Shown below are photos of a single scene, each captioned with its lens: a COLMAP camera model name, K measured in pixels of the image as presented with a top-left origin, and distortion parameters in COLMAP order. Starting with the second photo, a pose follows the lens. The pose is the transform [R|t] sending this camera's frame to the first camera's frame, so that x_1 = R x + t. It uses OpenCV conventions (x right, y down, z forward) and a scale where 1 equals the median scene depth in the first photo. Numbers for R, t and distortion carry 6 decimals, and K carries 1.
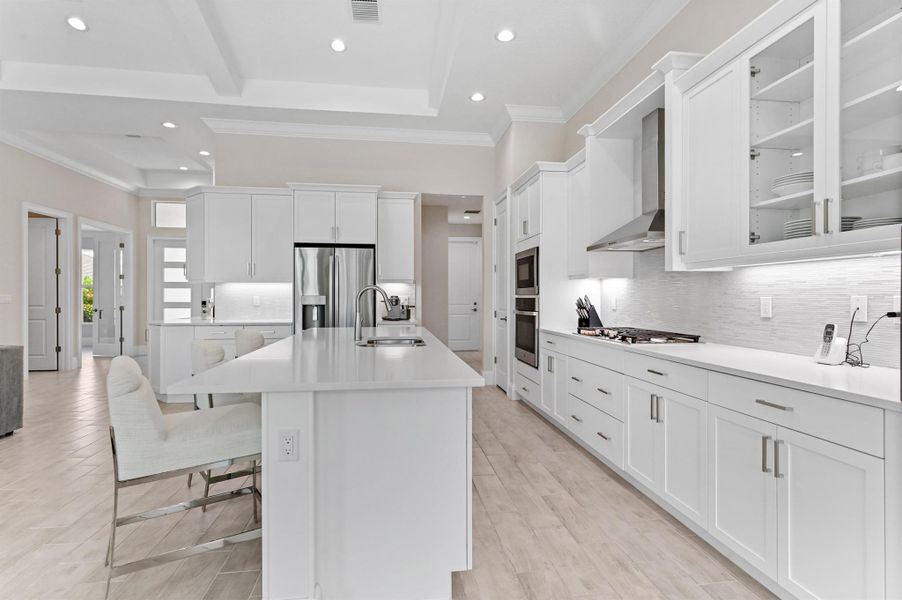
lens RADIAL K [[359.1, 0, 447.6], [0, 359.1, 289.8], [0, 0, 1]] dist [0.001170, -0.000084]
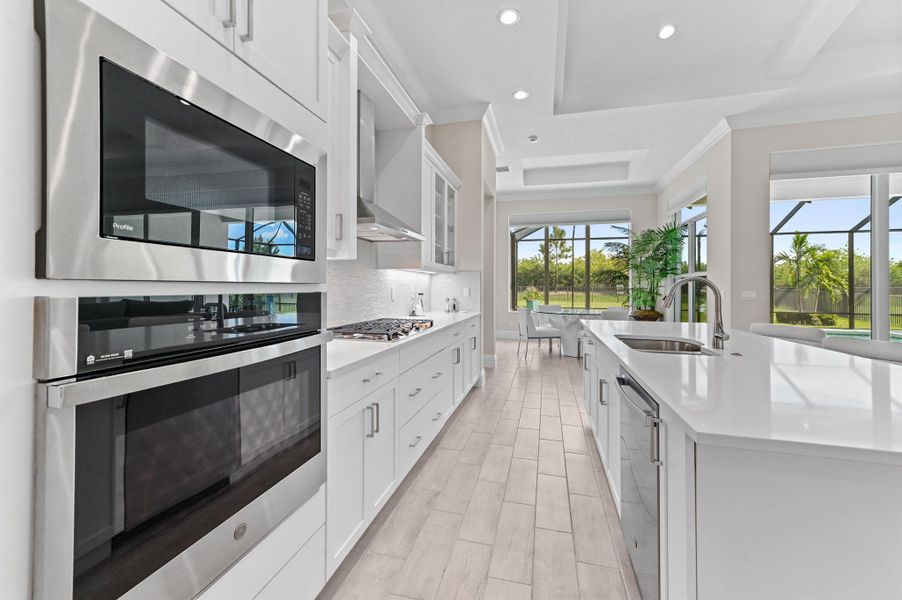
lens RADIAL K [[359.1, 0, 447.6], [0, 359.1, 289.8], [0, 0, 1]] dist [0.001170, -0.000084]
pose [[-0.921641, 0.001149, 0.388042, -0.014082], [-0.003217, 0.999939, -0.010603, 0.031020], [-0.388030, -0.011021, -0.921581, 1.818676]]
